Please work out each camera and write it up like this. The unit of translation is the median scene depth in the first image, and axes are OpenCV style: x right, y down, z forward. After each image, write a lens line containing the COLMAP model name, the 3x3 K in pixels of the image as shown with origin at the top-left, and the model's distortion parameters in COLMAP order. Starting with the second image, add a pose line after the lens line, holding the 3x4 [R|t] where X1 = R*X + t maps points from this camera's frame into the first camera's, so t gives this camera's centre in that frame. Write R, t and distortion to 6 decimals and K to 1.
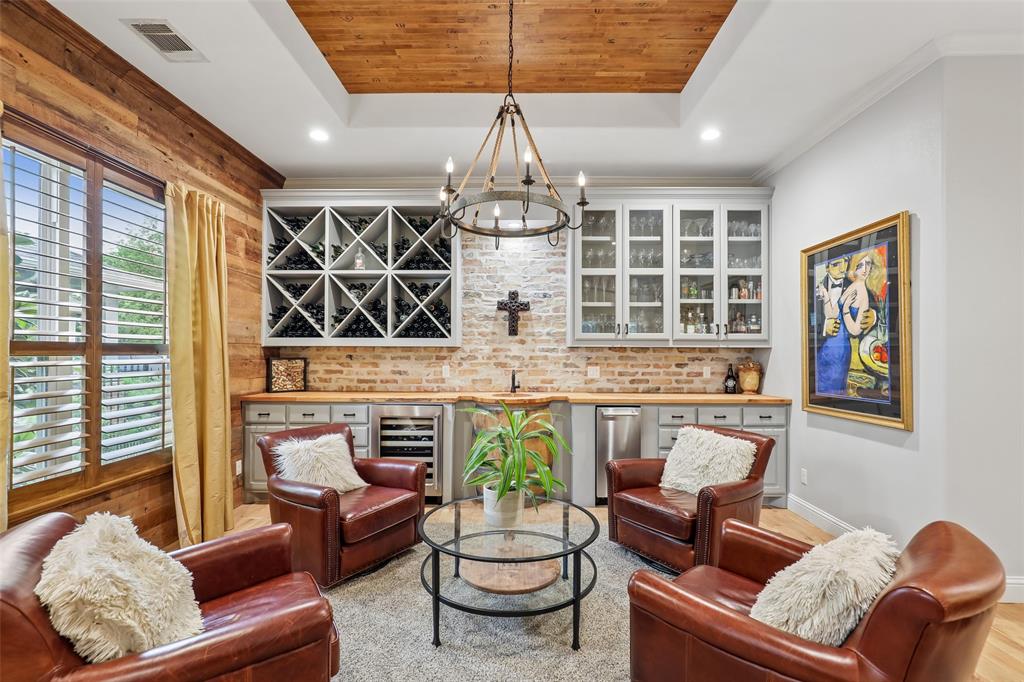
lens RADIAL K [[467.7, 0, 517.7], [0, 467.7, 348.4], [0, 0, 1]] dist [-0.014211, 0.006284]
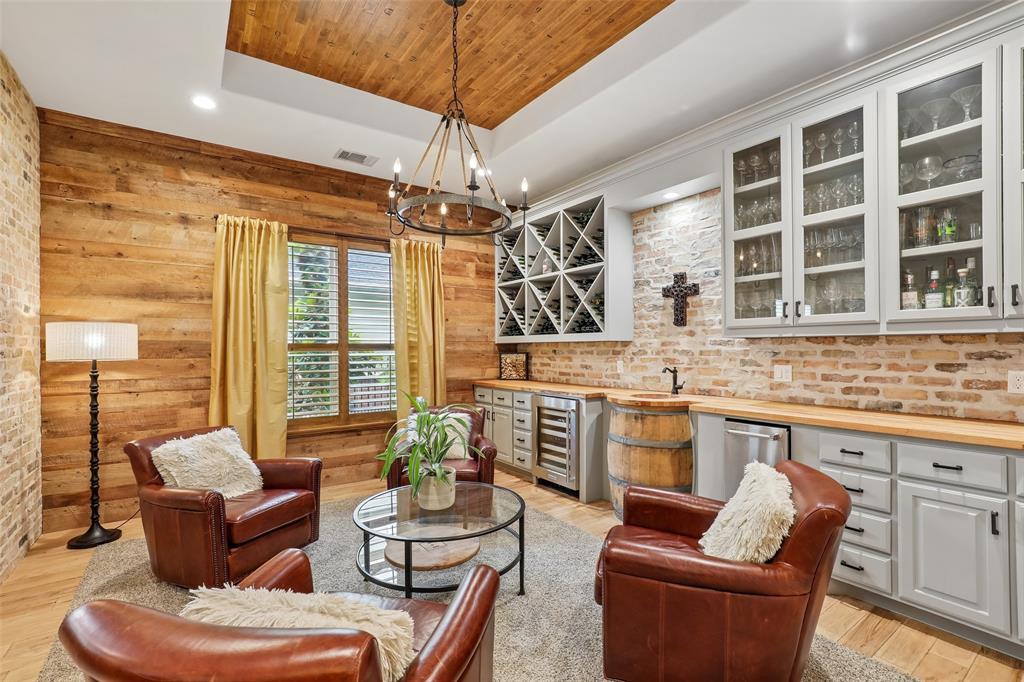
lens RADIAL K [[467.7, 0, 514.5], [0, 467.7, 346.8], [0, 0, 1]] dist [-0.014211, 0.006284]
pose [[0.587728, -0.008661, -0.809012, 0.491292], [0.013531, 0.999908, -0.000875, 0.006188], [0.808945, -0.010433, 0.587792, 0.265569]]
